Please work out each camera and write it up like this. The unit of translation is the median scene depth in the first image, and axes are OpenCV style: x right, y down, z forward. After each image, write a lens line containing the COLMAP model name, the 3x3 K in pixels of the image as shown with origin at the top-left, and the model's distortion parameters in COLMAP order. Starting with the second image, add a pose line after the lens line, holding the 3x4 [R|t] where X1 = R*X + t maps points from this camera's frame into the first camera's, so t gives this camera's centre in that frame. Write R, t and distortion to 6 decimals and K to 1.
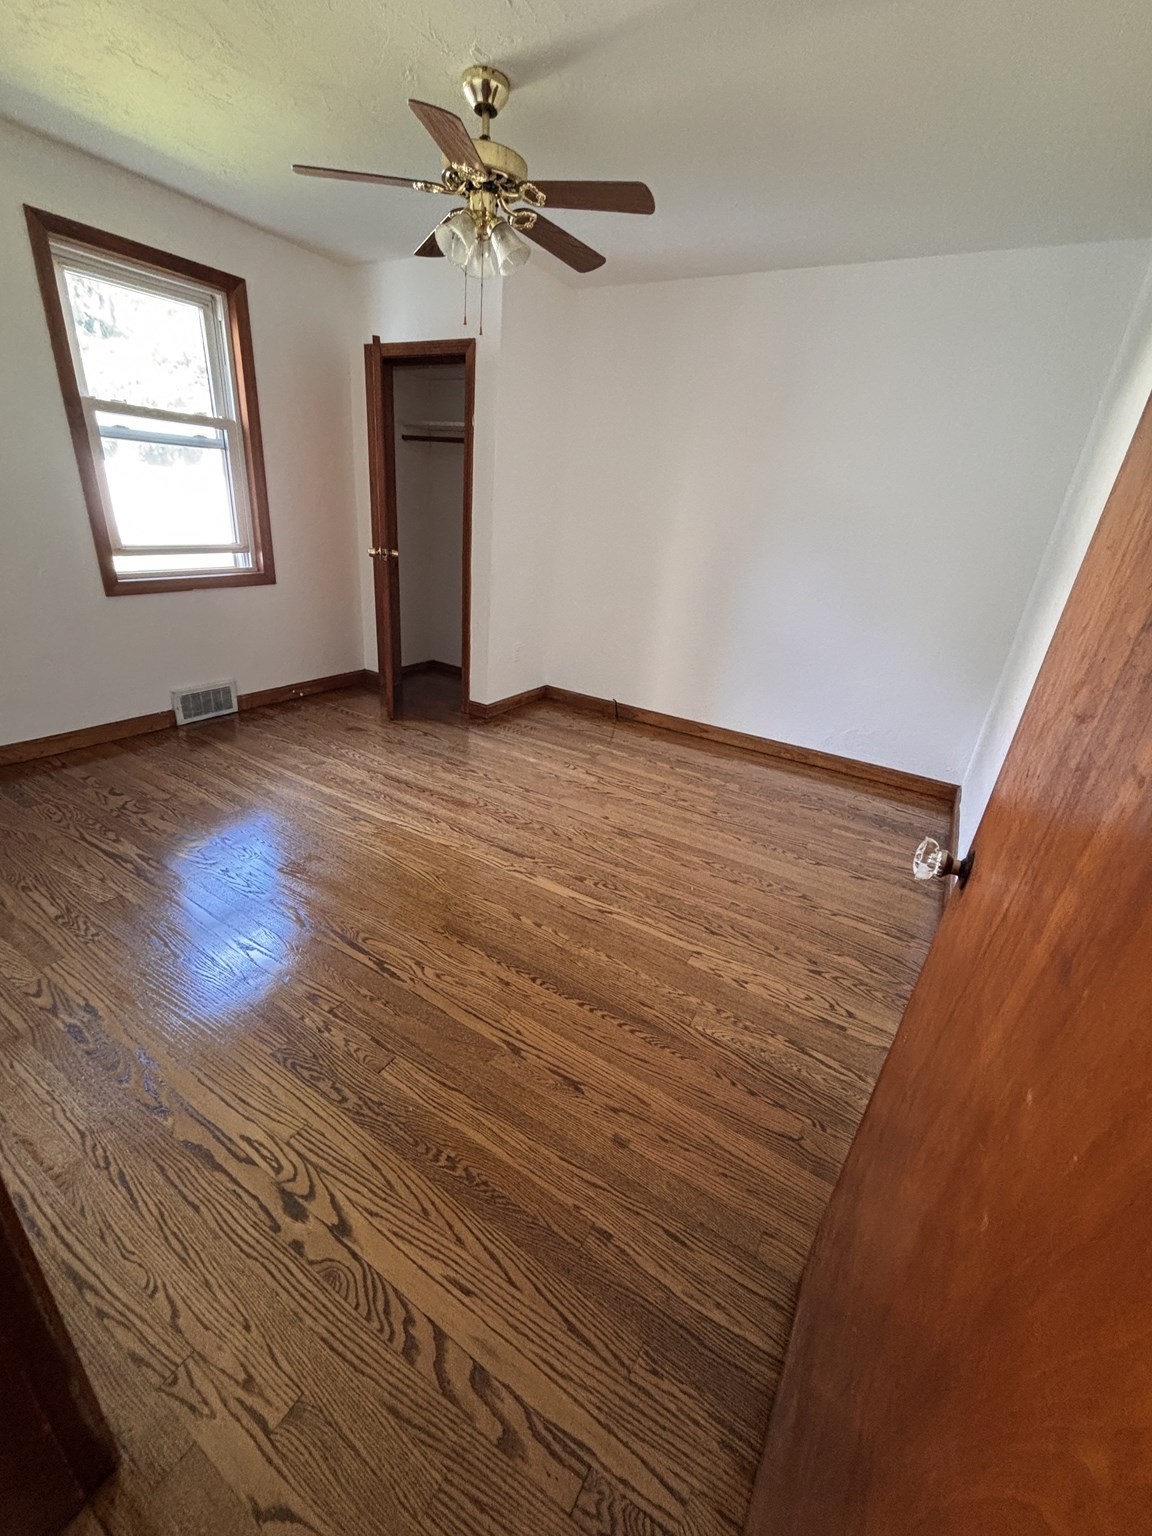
lens RADIAL K [[619.8, 0, 567.0], [0, 619.8, 778.1], [0, 0, 1]] dist [0.000860, -0.000589]
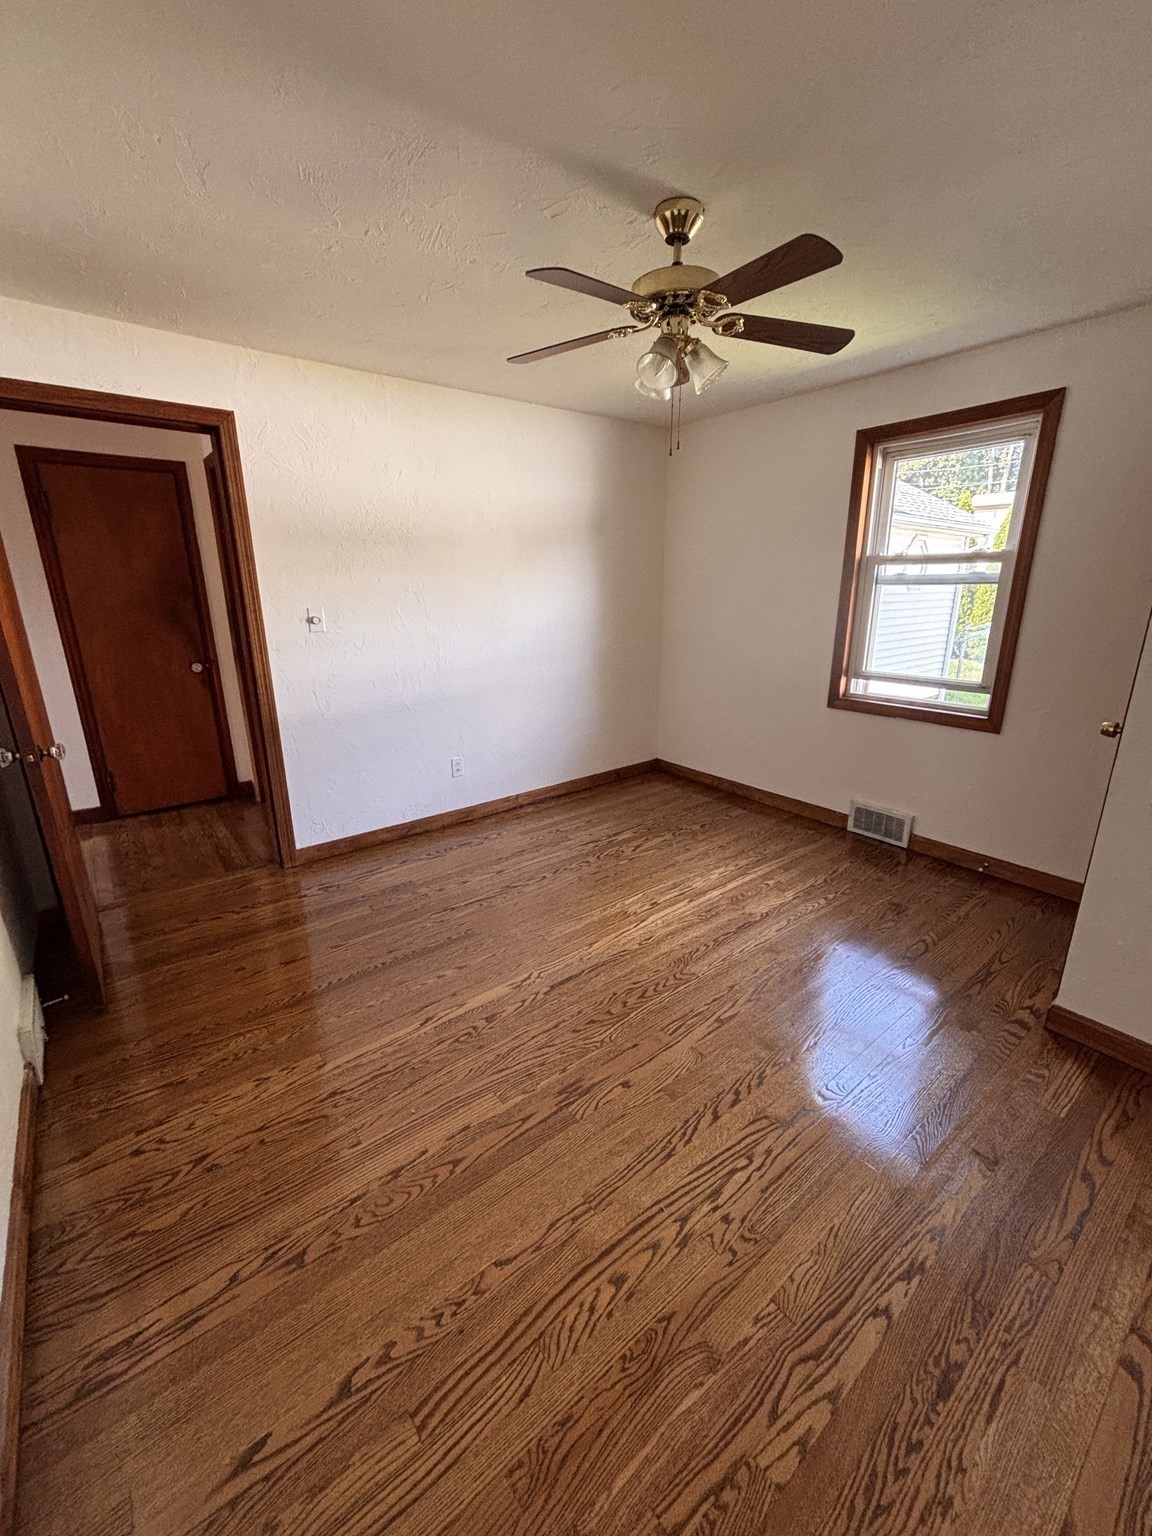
lens RADIAL K [[619.8, 0, 575.5], [0, 619.8, 776.7], [0, 0, 1]] dist [0.000860, -0.000589]
pose [[-0.343007, 0.204218, -0.916865, 0.593929], [-0.405969, 0.847984, 0.340752, -0.397220], [0.847074, 0.489099, -0.207959, 0.910435]]
